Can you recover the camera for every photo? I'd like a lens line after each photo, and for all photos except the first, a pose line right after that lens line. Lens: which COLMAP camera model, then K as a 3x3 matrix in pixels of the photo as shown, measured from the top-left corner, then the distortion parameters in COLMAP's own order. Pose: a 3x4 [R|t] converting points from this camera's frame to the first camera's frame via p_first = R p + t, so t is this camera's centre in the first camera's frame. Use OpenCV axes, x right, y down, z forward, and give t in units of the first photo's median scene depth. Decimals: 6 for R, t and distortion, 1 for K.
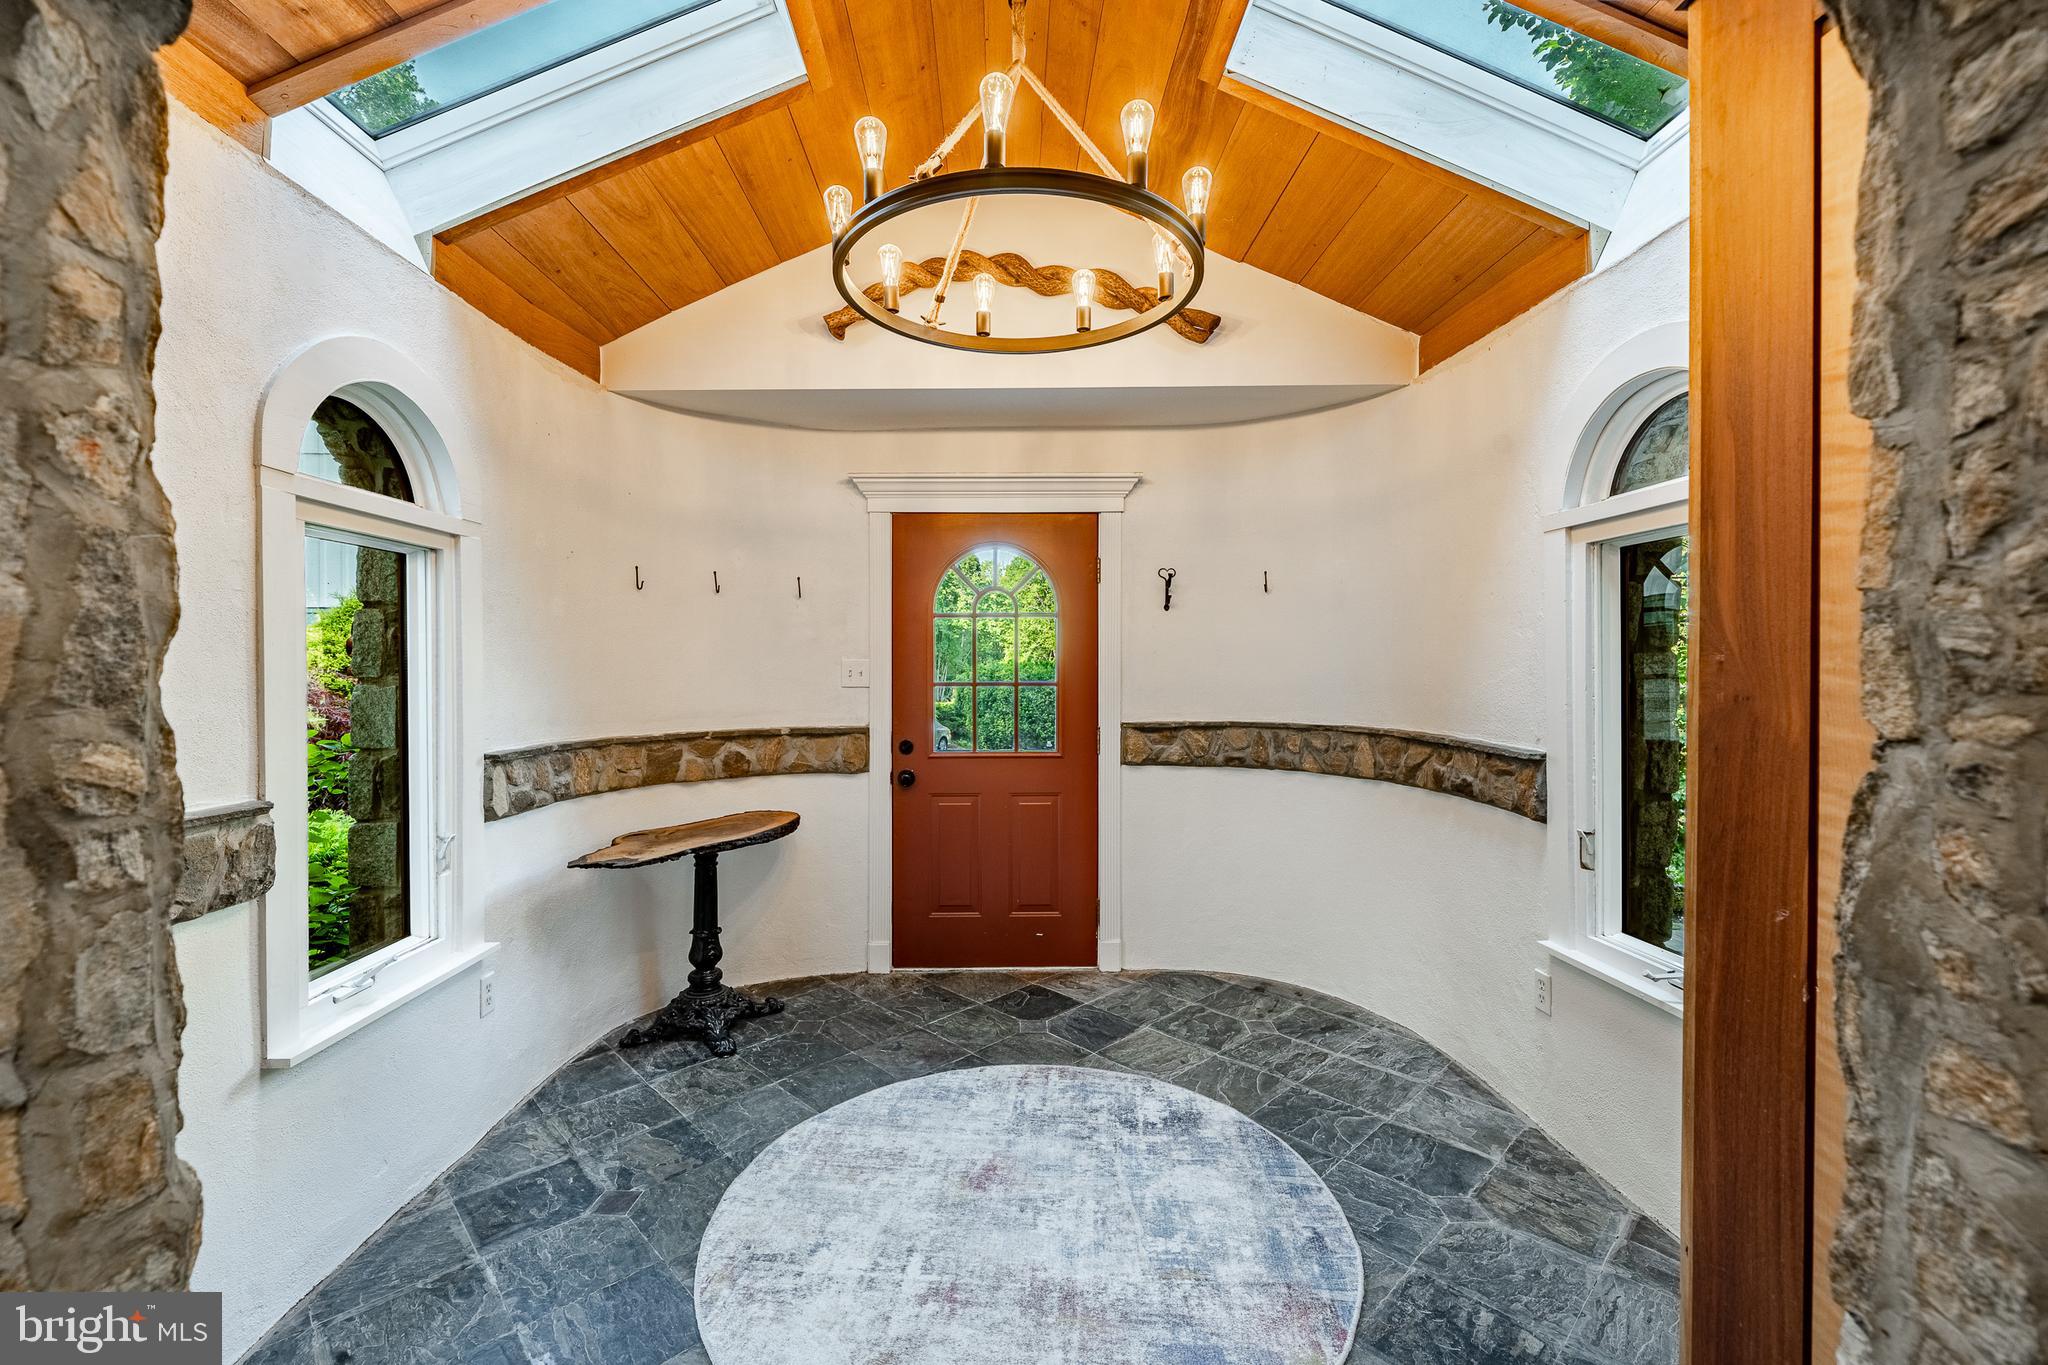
lens RADIAL K [[838.2, 0, 1024.4], [0, 838.2, 673.1], [0, 0, 1]] dist [0.000333, 0.000020]
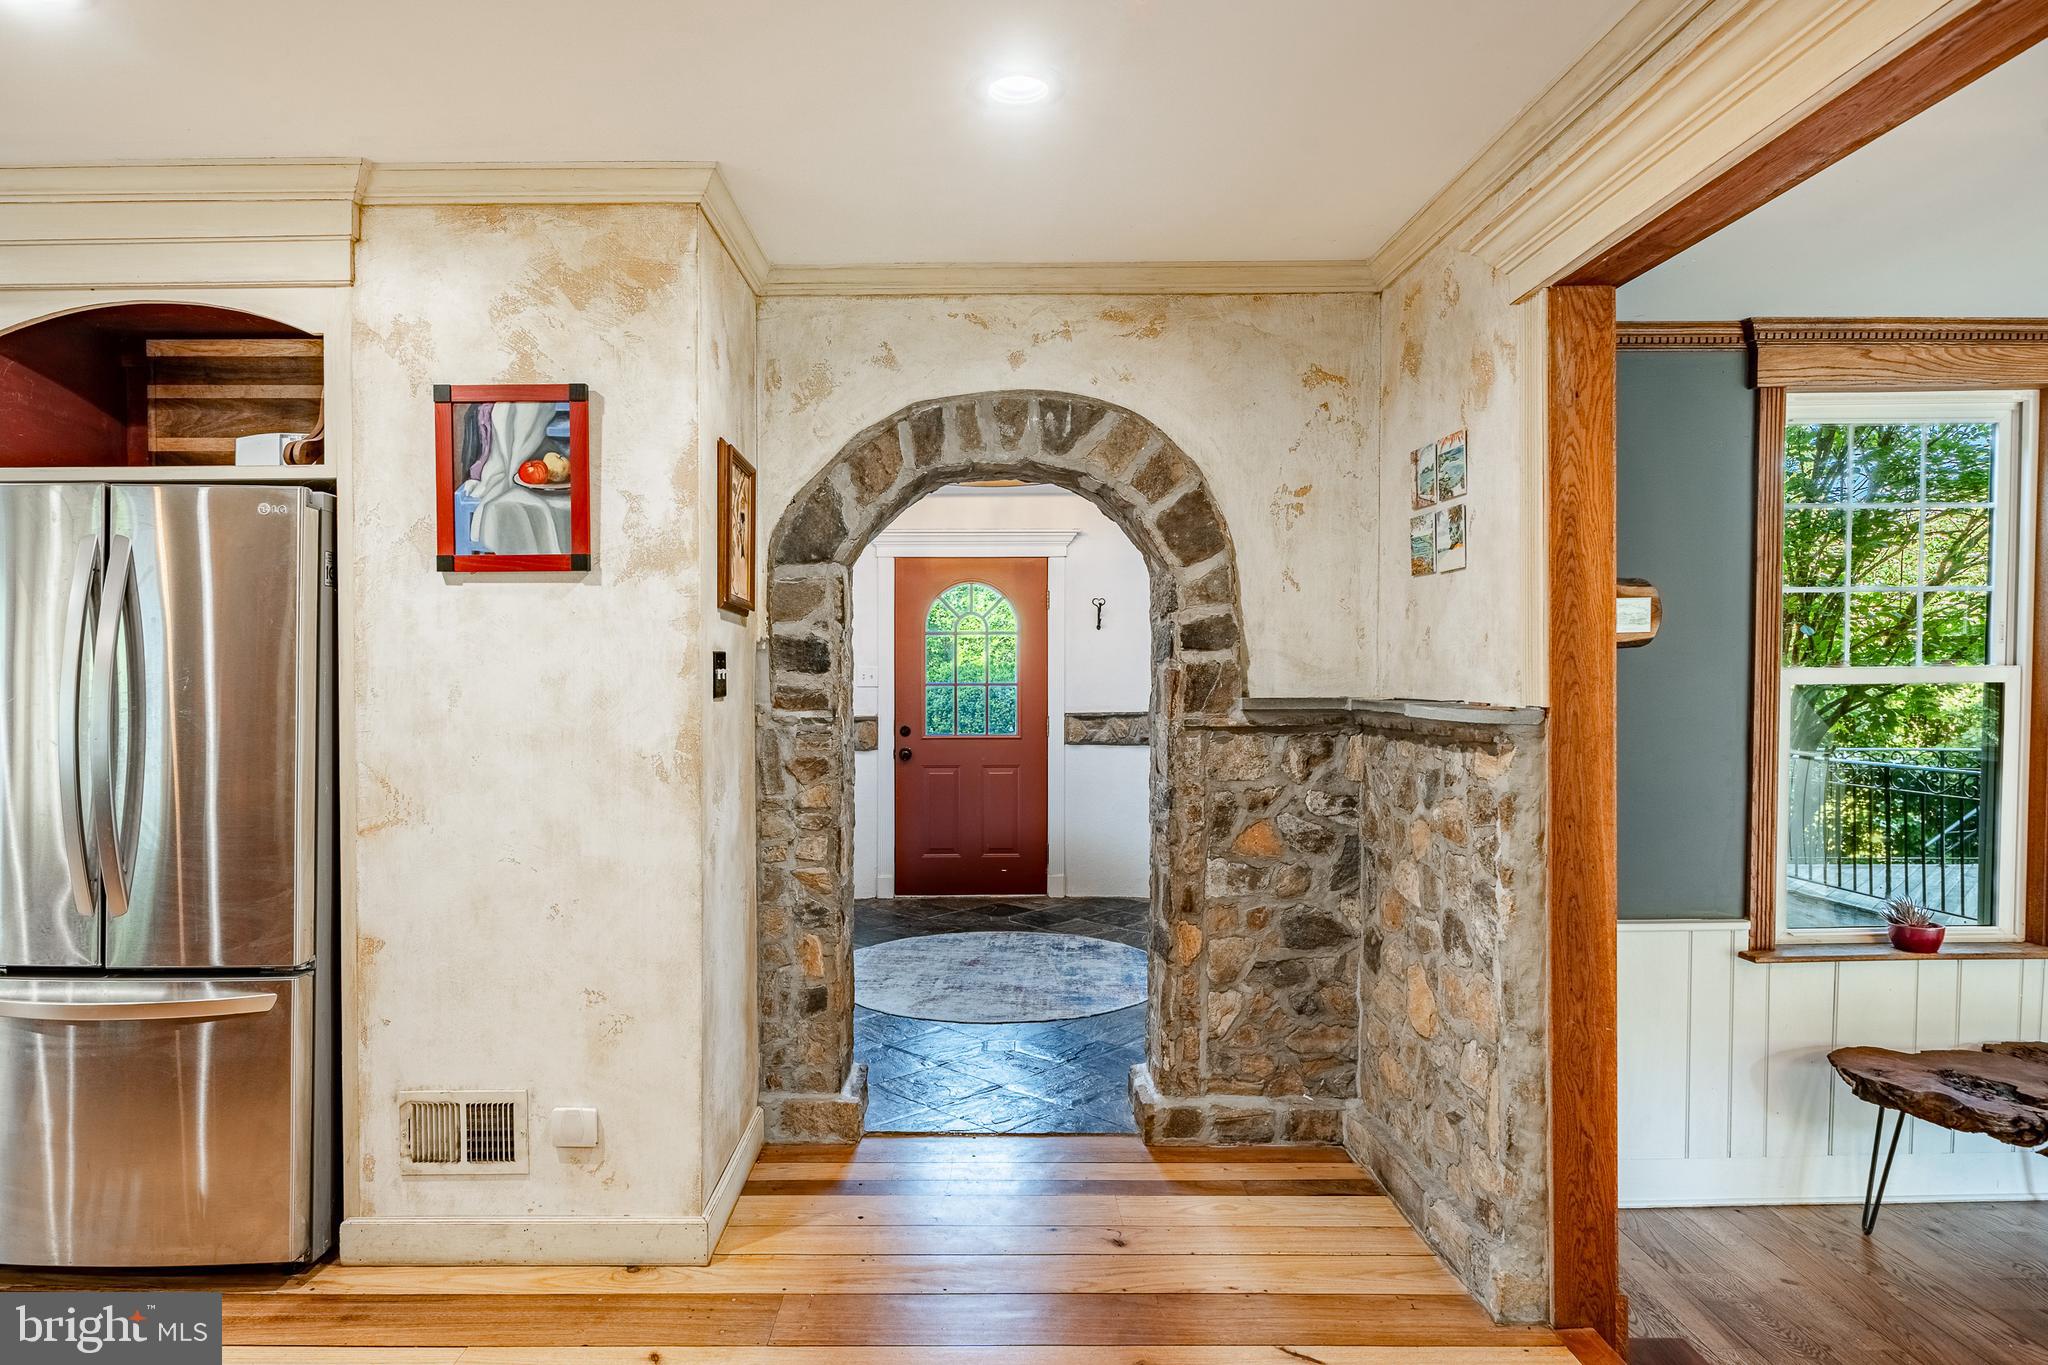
lens RADIAL K [[1124.0, 0, 1015.4], [0, 1124.0, 685.2], [0, 0, 1]] dist [-0.000002, 0.000000]
pose [[0.999604, -0.000245, 0.028136, -0.014905], [0.000077, 0.999982, 0.005979, 0.003569], [-0.028137, -0.005974, 0.999586, -0.816548]]
